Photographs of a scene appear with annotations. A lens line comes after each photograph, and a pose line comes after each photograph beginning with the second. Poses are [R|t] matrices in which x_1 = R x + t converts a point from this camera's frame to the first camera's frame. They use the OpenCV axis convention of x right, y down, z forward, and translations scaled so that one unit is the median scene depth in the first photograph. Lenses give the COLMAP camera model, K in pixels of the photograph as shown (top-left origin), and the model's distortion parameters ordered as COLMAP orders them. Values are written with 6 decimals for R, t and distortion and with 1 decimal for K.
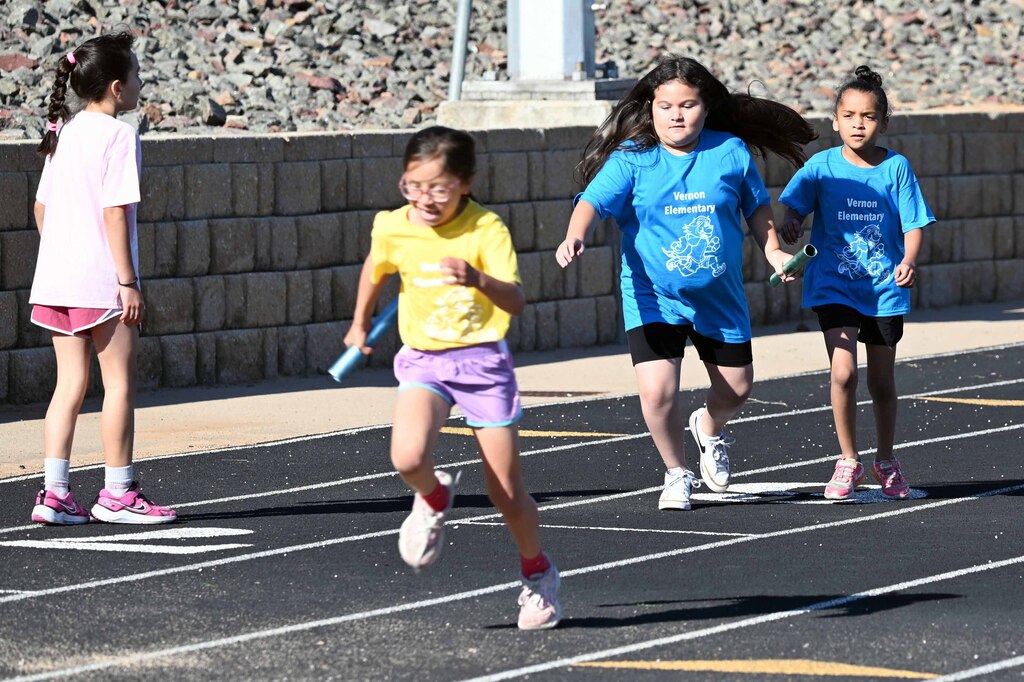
lens RADIAL K [[5196.9, 0, 511.9], [0, 5196.9, 340.3], [0, 0, 1]] dist [-0.158038, 0.000000]
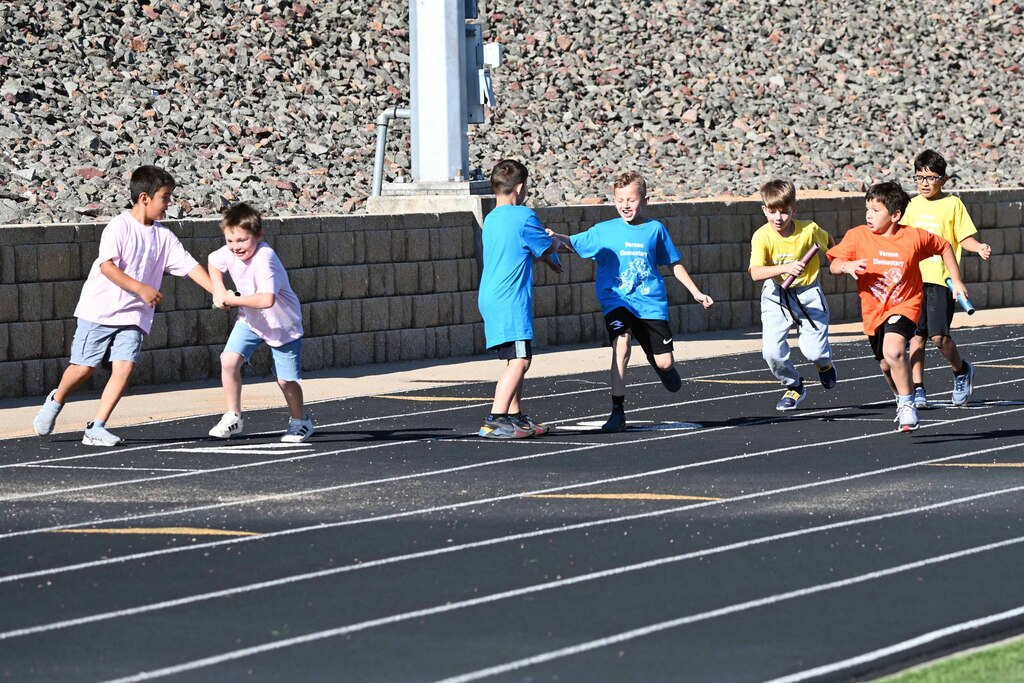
lens RADIAL K [[4710.2, 0, 512.0], [0, 4710.2, 341.9], [0, 0, 1]] dist [-0.299380, 0.000000]
pose [[0.998467, -0.011756, 0.054091, -0.043500], [0.012795, 0.999740, -0.018892, 0.021483], [-0.053855, 0.019555, 0.998357, -0.350054]]
